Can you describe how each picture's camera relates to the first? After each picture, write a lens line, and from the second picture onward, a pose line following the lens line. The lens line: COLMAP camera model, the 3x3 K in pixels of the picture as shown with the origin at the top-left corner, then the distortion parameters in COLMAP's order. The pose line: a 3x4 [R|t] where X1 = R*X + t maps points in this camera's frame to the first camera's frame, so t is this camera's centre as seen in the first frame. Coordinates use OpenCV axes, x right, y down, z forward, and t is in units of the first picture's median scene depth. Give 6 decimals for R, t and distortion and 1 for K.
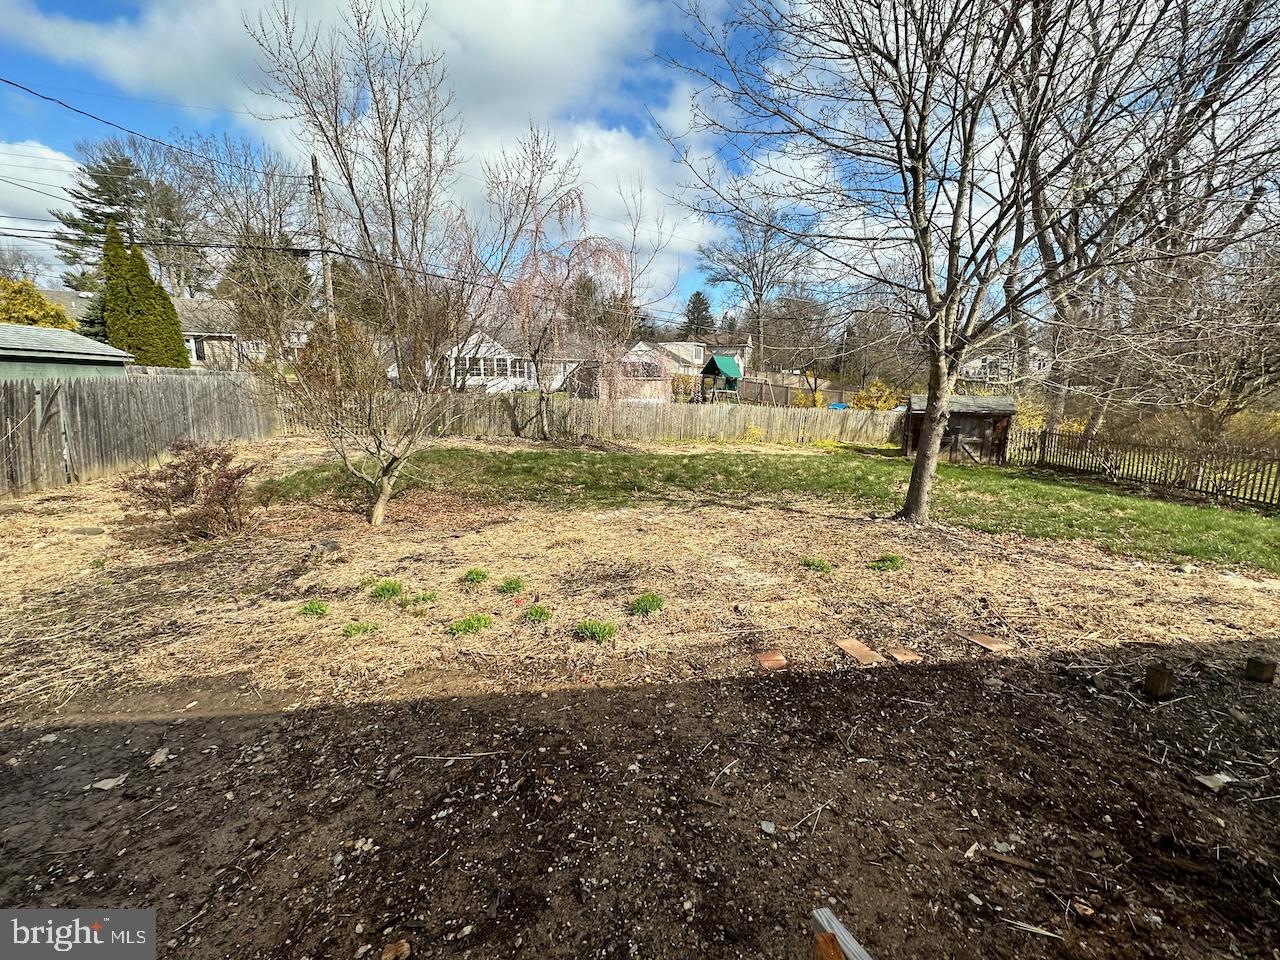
lens RADIAL K [[560.6, 0, 640.0], [0, 560.6, 480.0], [0, 0, 1]] dist [-0.001790, -0.000049]
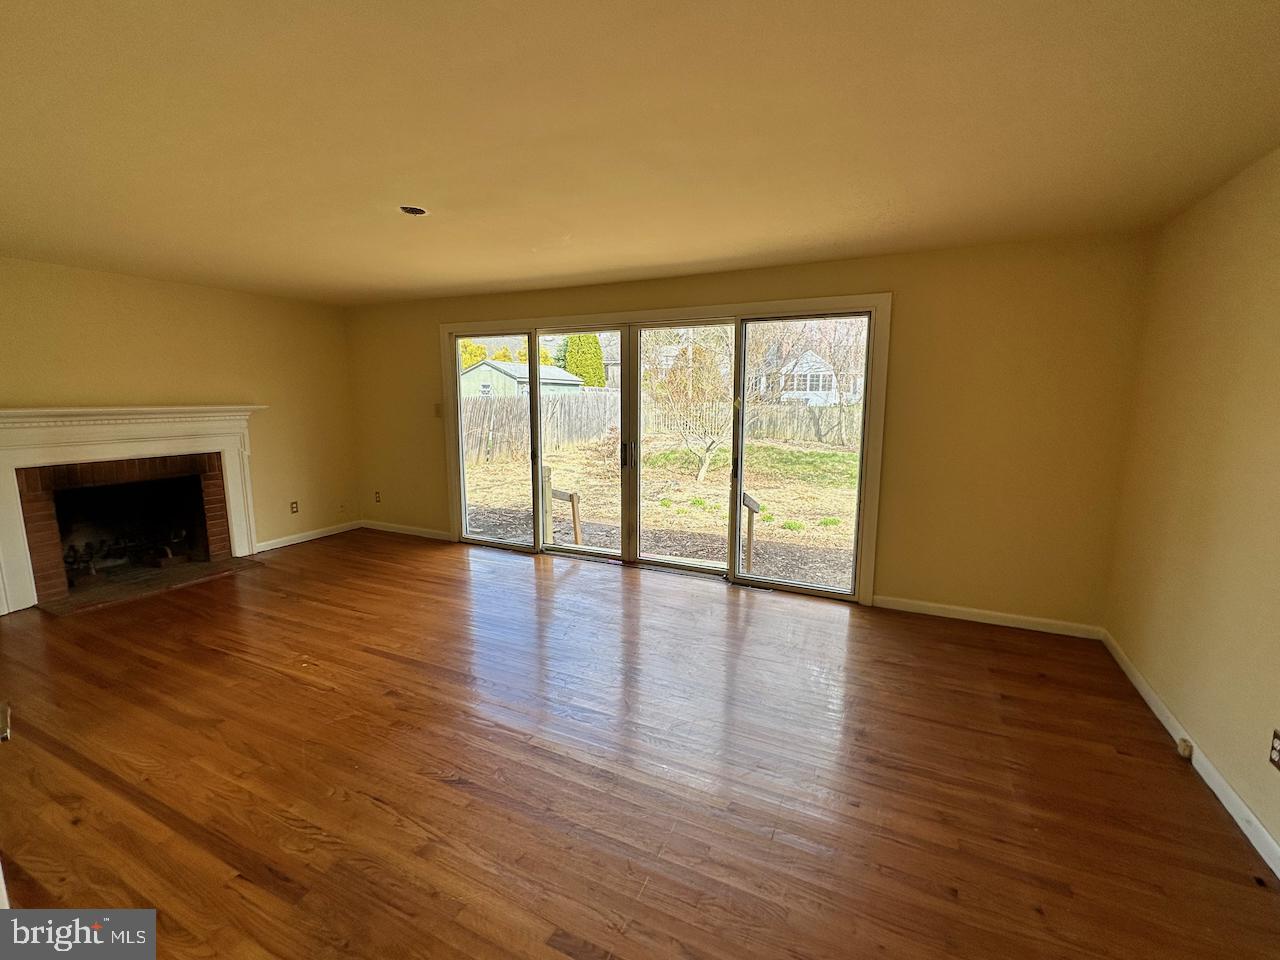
lens RADIAL K [[560.6, 0, 640.0], [0, 560.6, 480.0], [0, 0, 1]] dist [-0.001790, -0.000049]
pose [[0.836019, 0.081879, -0.542556, 0.225557], [-0.095554, 0.995420, 0.002984, 0.069896], [0.540316, 0.049349, 0.840014, -0.392709]]
